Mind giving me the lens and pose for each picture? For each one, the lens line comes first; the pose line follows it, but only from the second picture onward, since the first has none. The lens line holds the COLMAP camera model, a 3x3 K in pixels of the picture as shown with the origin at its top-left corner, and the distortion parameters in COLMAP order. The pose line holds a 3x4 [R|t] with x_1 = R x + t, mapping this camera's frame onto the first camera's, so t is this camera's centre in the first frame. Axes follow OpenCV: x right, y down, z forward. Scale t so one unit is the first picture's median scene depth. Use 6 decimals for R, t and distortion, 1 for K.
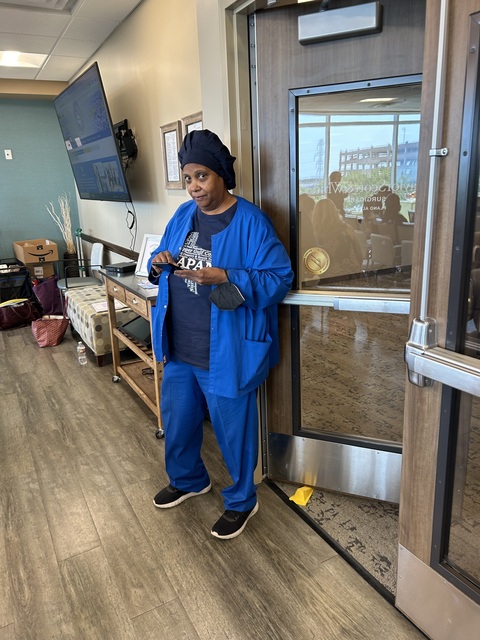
lens RADIAL K [[480.7, 0, 245.1], [0, 480.7, 316.3], [0, 0, 1]] dist [0.030636, -0.039532]
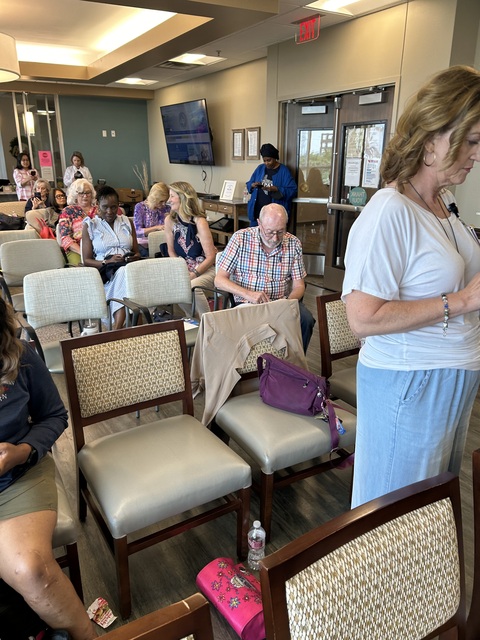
lens RADIAL K [[481.0, 0, 229.0], [0, 481.0, 319.8], [0, 0, 1]] dist [0.021113, -0.004610]
pose [[0.999284, 0.034996, 0.014384, -0.190118], [-0.035780, 0.997648, 0.058472, 0.315285], [-0.012304, -0.058945, 0.998185, -1.157954]]
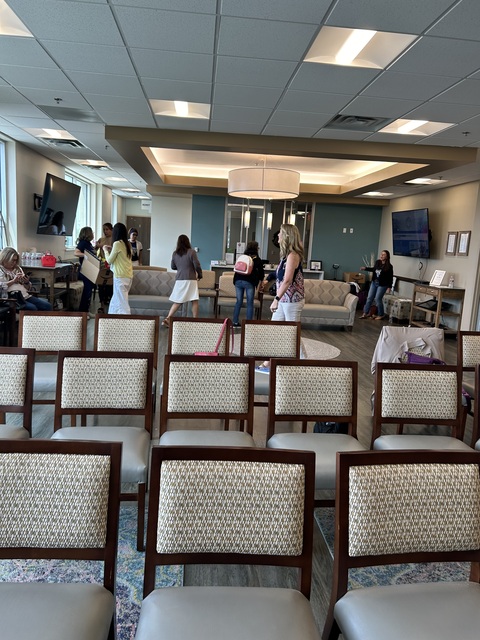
lens RADIAL K [[423.6, 0, 237.2], [0, 423.6, 312.2], [0, 0, 1]] dist [0.004635, -0.000221]
pose [[0.885025, 0.161779, -0.436530, -0.137478], [-0.207815, 0.976358, -0.059486, 0.381602], [0.416586, 0.143364, 0.897721, -1.385303]]
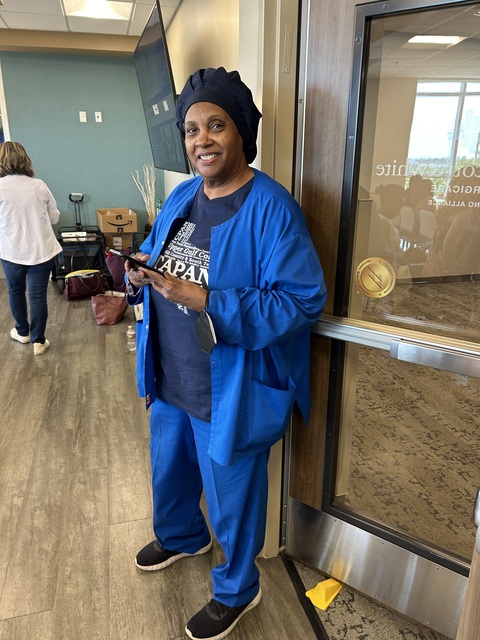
lens RADIAL K [[484.2, 0, 244.6], [0, 484.2, 321.5], [0, 0, 1]] dist [0.037887, -0.041233]
pose [[0.971228, 0.116908, -0.207480, 0.071967], [-0.105203, 0.992217, 0.066620, -0.049101], [0.213653, -0.042876, 0.975968, 0.183481]]
